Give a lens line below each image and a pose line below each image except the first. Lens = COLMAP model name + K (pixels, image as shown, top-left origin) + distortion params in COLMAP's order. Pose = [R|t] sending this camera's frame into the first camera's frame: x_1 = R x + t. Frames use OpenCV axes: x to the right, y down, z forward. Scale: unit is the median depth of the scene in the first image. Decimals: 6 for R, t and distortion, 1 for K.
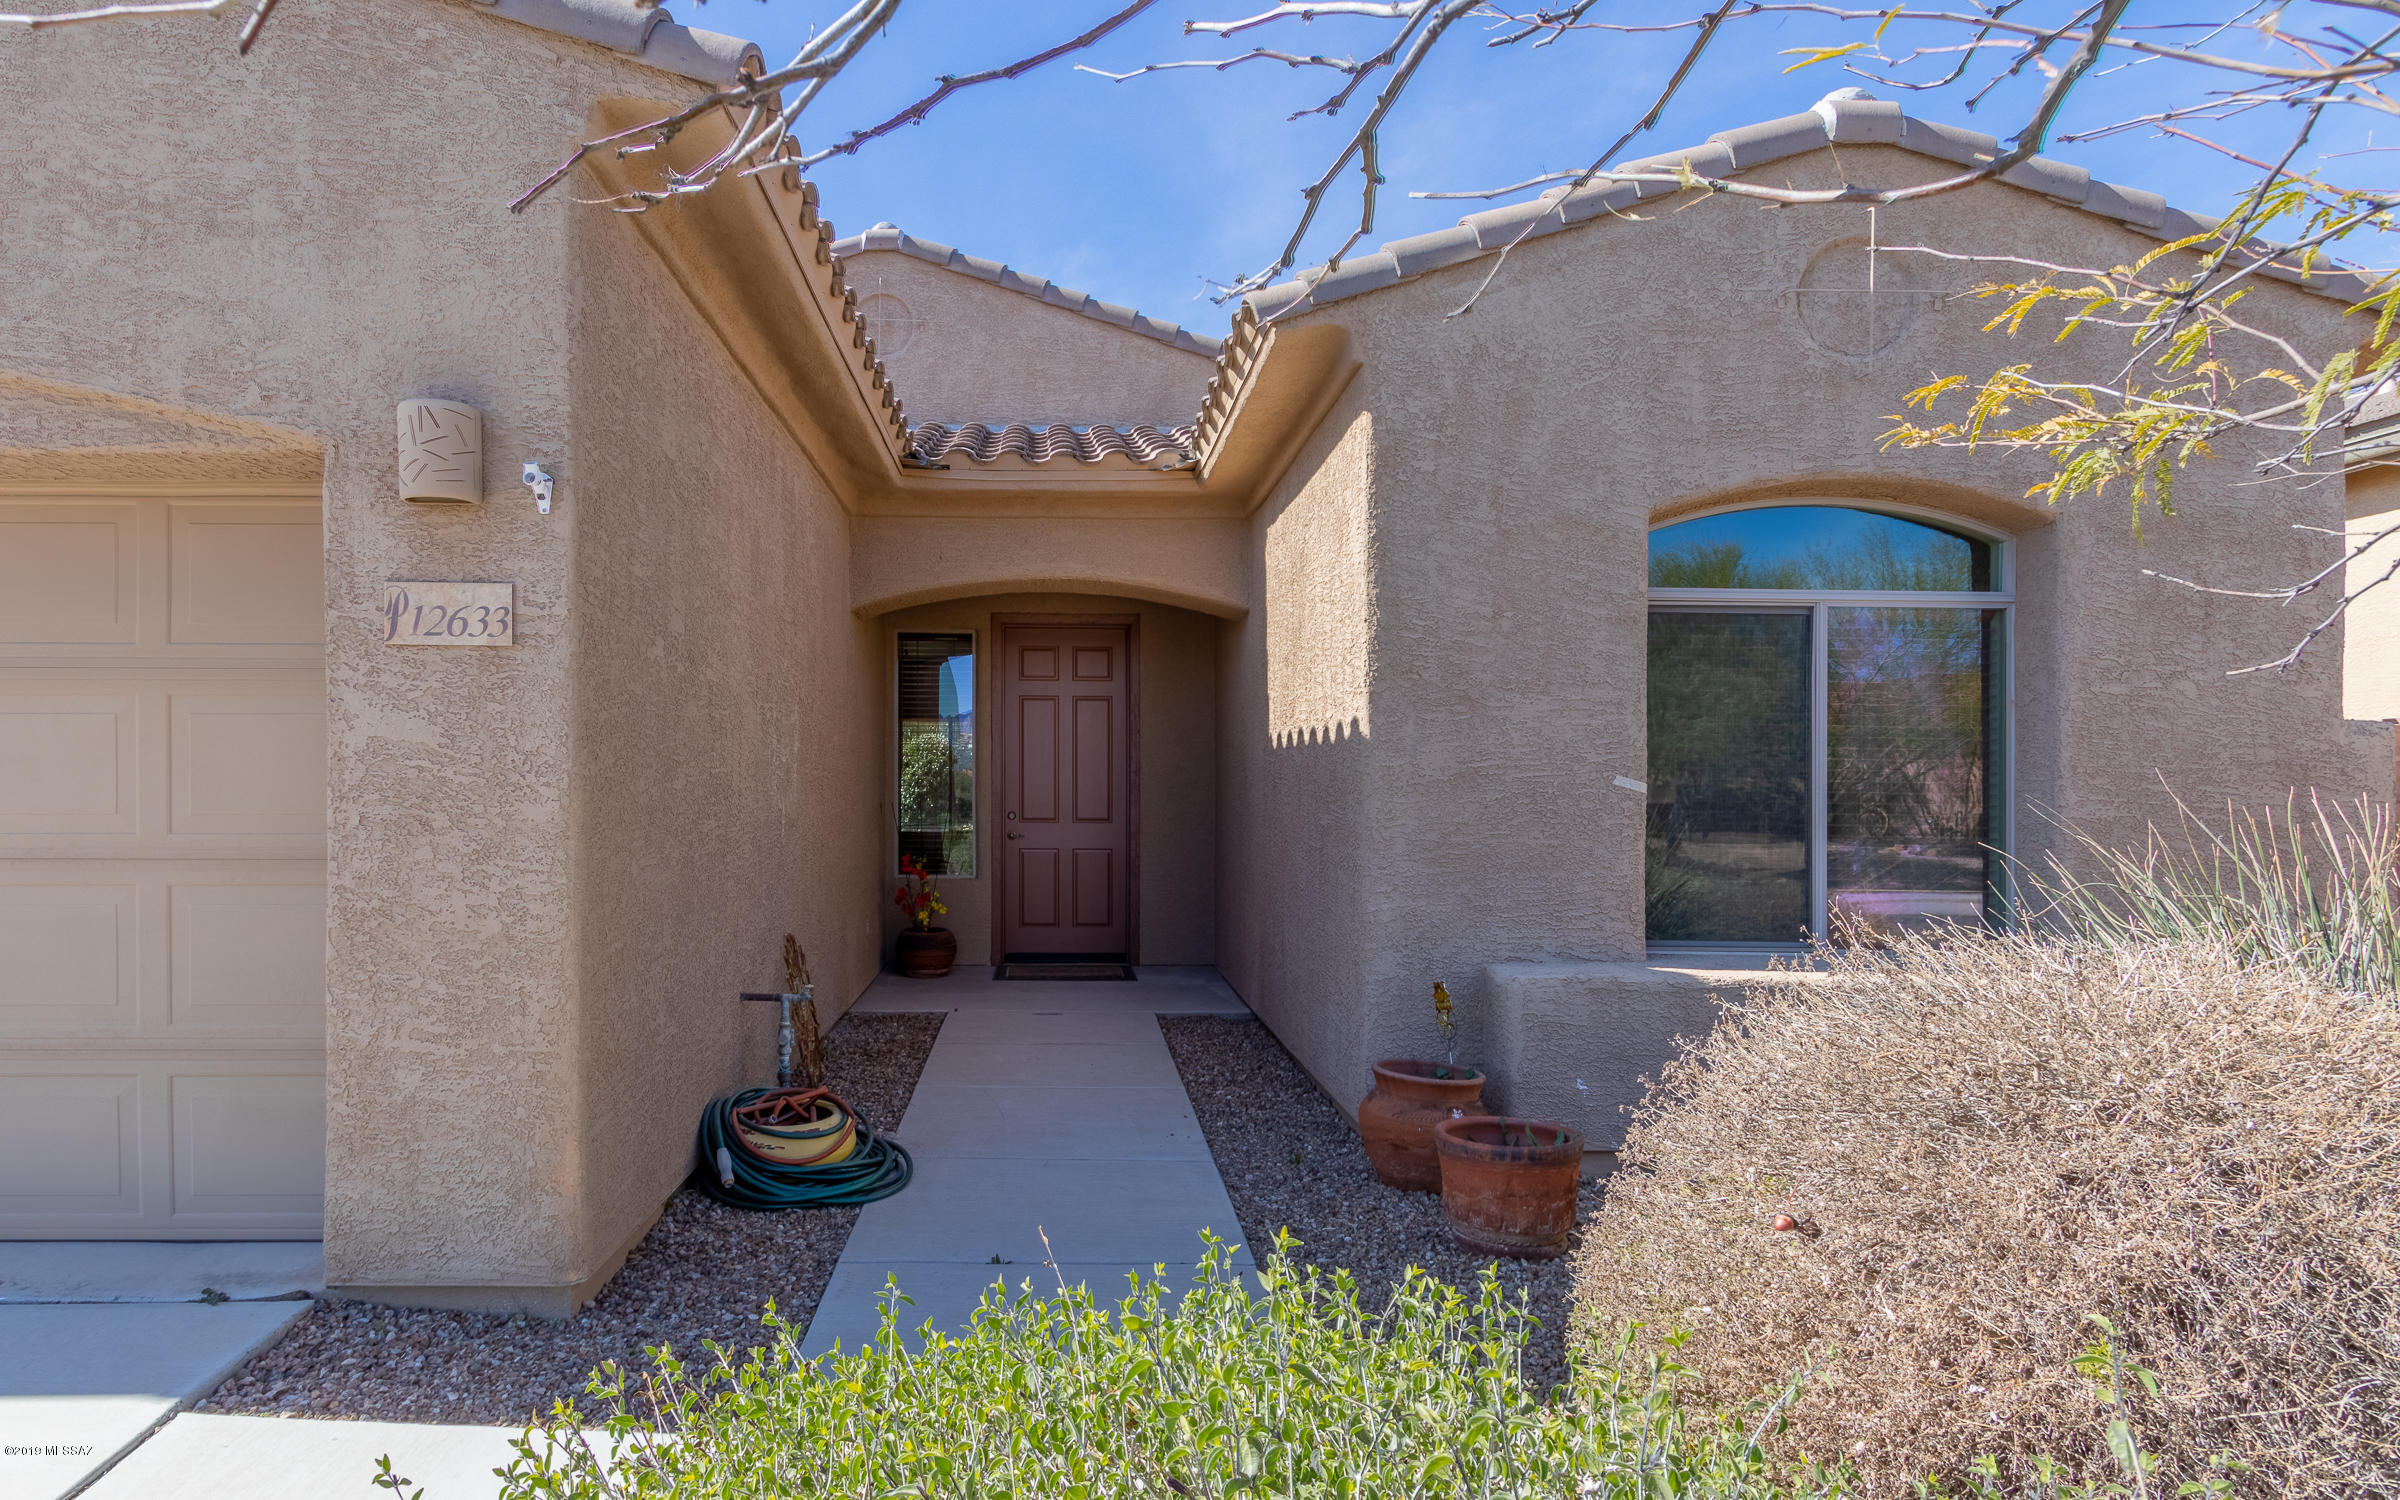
lens RADIAL K [[1408.4, 0, 1065.6], [0, 1408.4, 750.4], [0, 0, 1]] dist [0.006634, 0.001475]
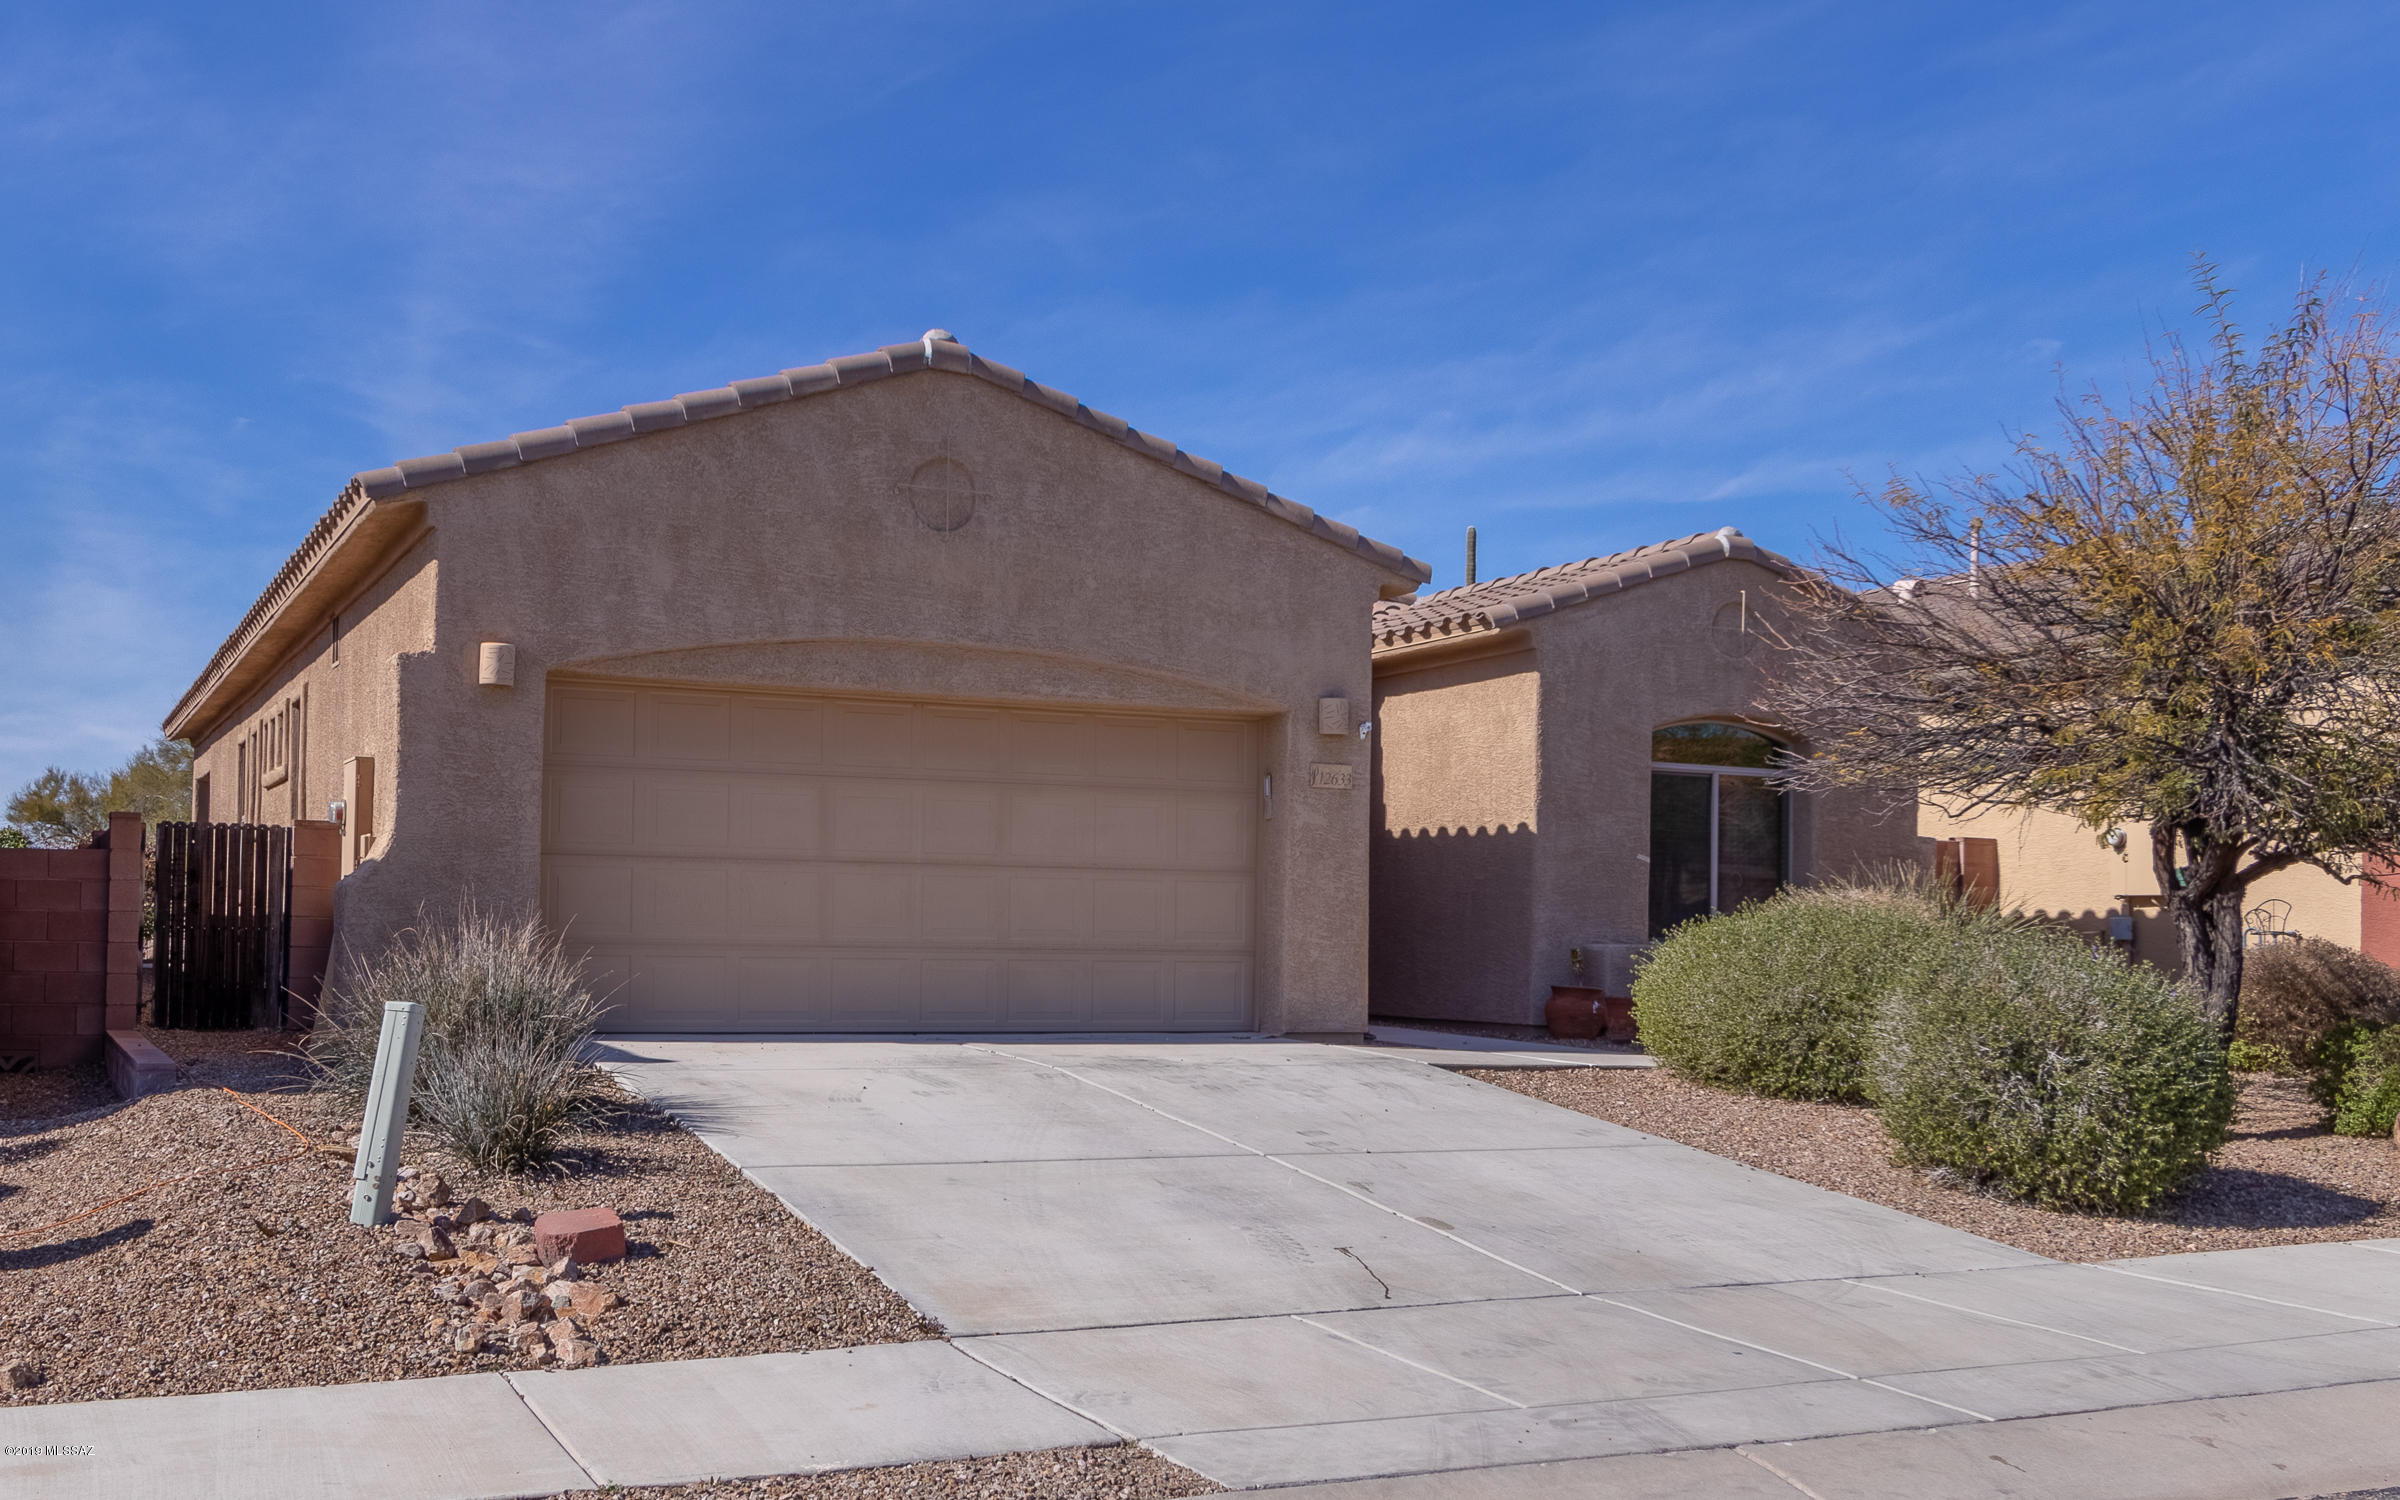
lens RADIAL K [[2467.9, 0, 1200.0], [0, 2467.9, 750.0], [0, 0, 1]] dist [0.001461, -0.005884]
pose [[0.913978, 0.039553, 0.403832, -1.664305], [-0.021662, 0.998575, -0.048778, 0.055904], [-0.405185, 0.035834, 0.913532, -2.051187]]
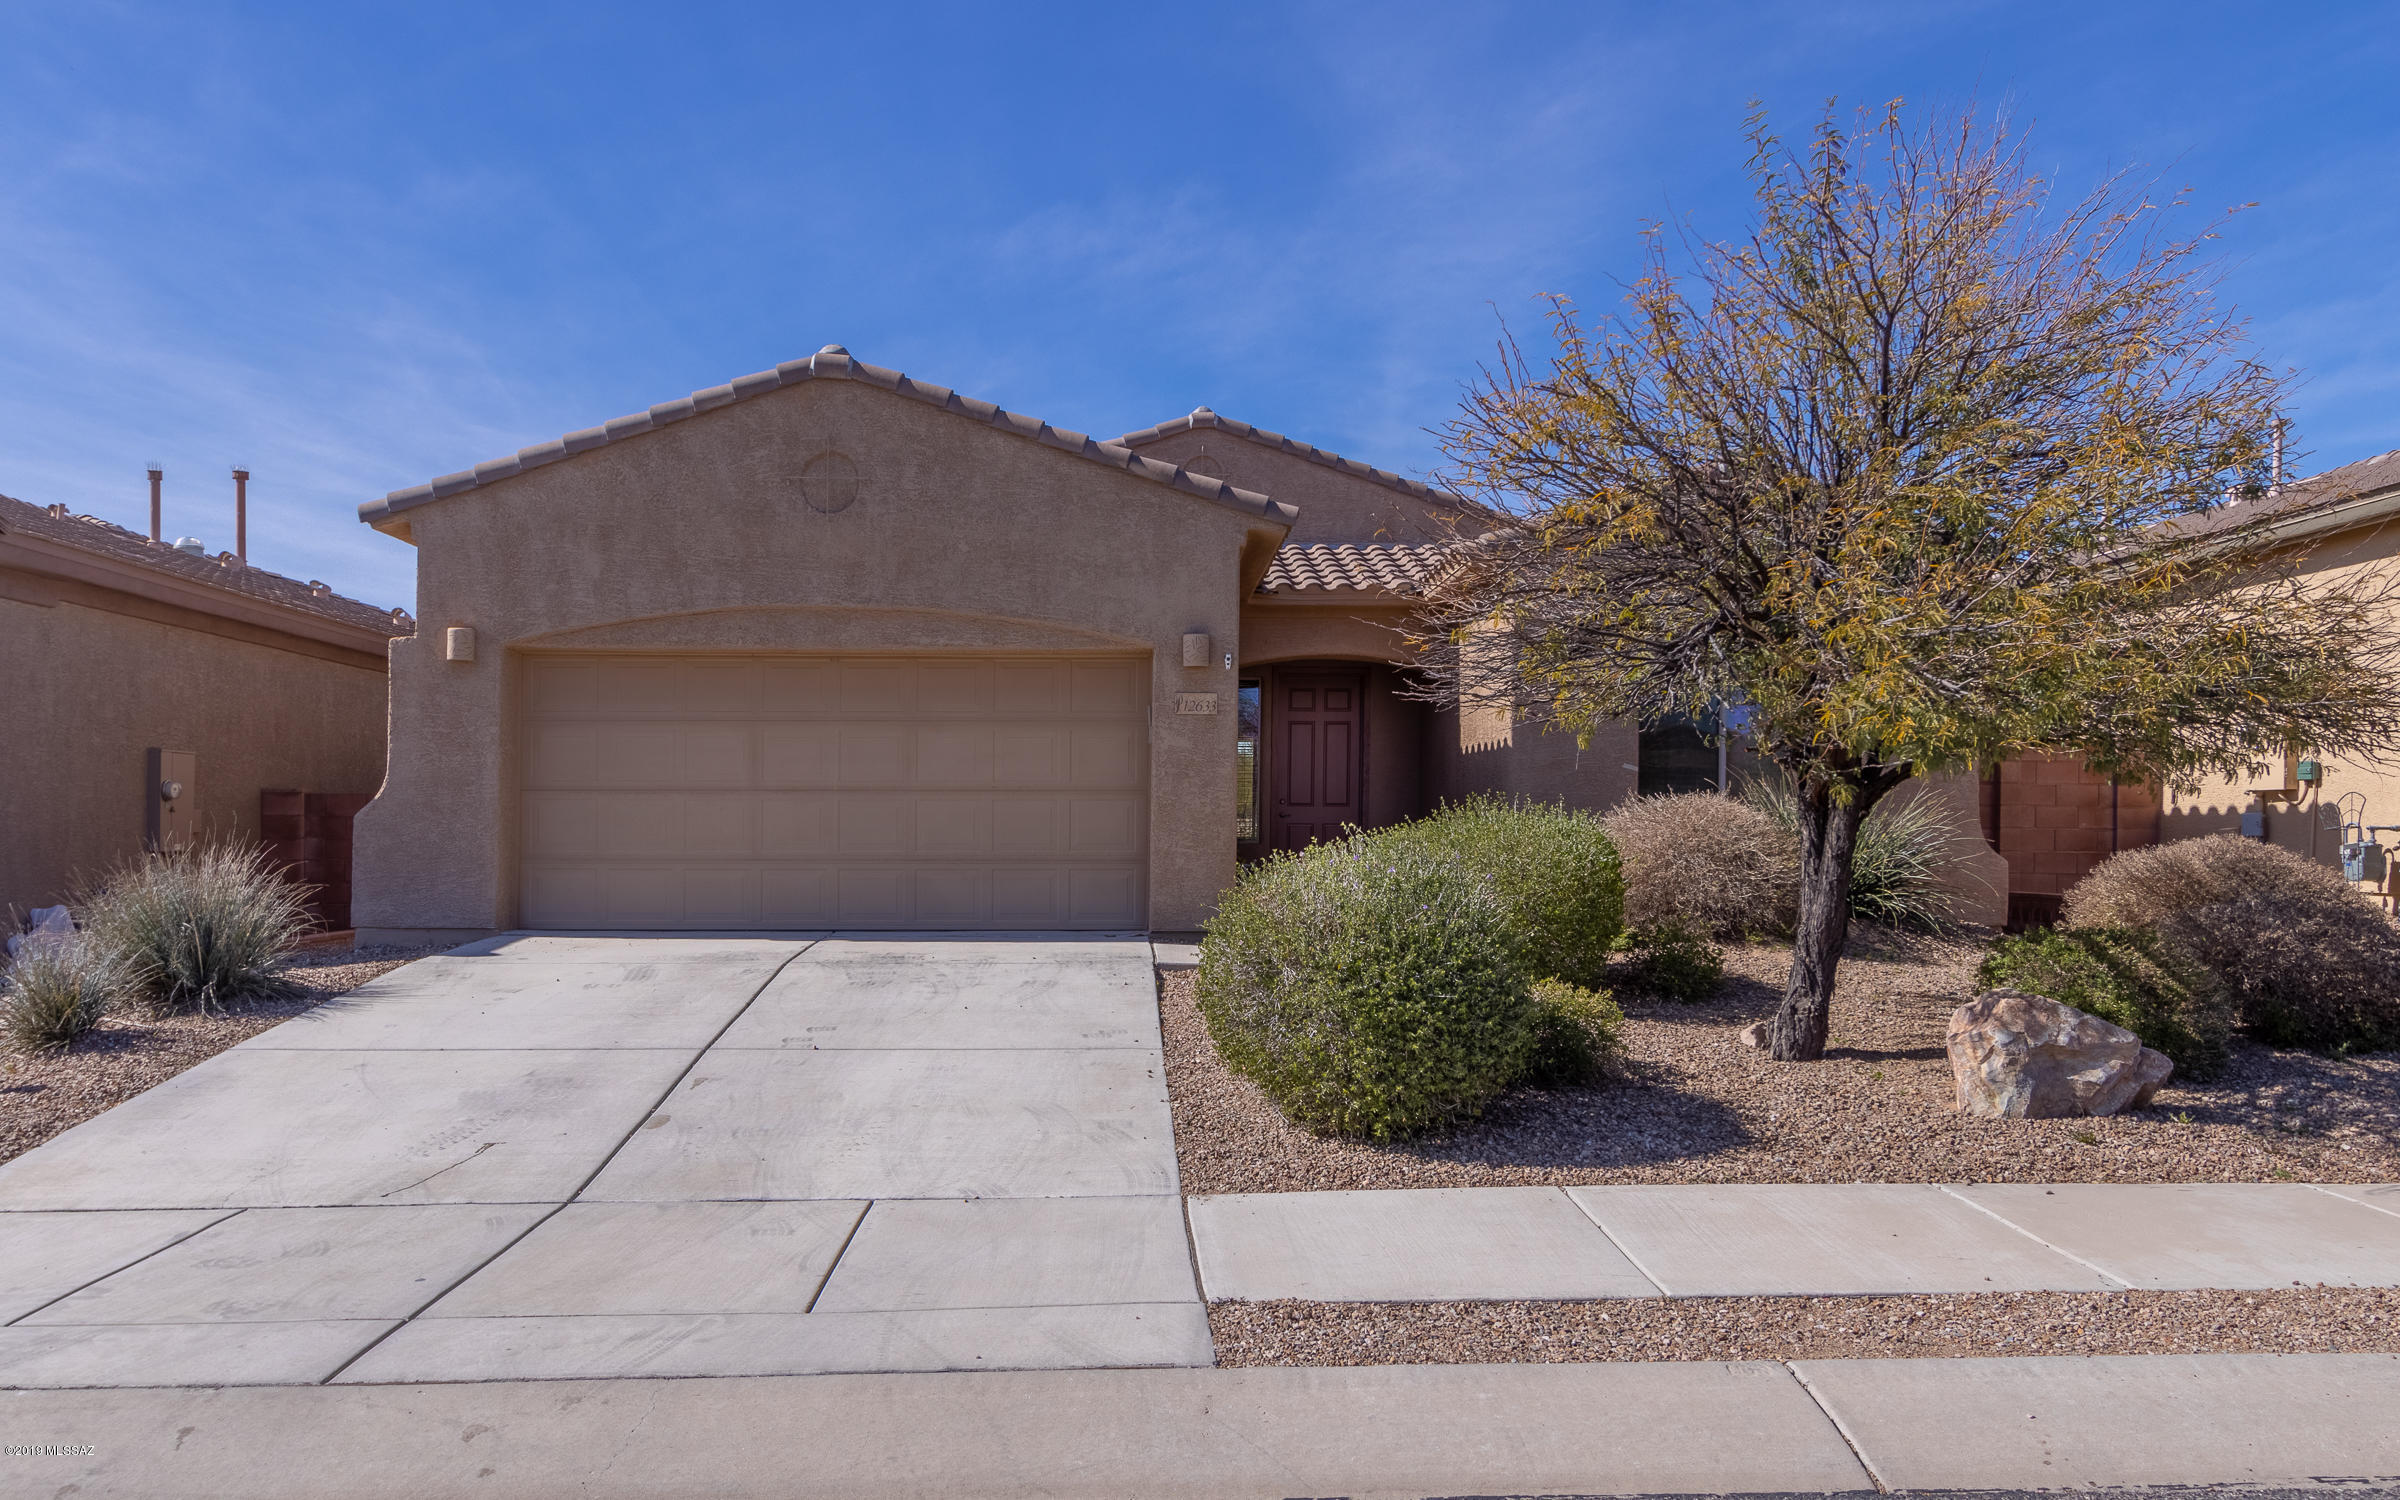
lens RADIAL K [[1928.7, 0, 1190.9], [0, 1928.7, 715.7], [0, 0, 1]] dist [-0.003691, -0.001785]
pose [[0.999833, -0.002315, 0.018133, -0.343918], [0.002903, 0.999469, -0.032449, 0.039104], [-0.018048, 0.032496, 0.999309, -2.001159]]
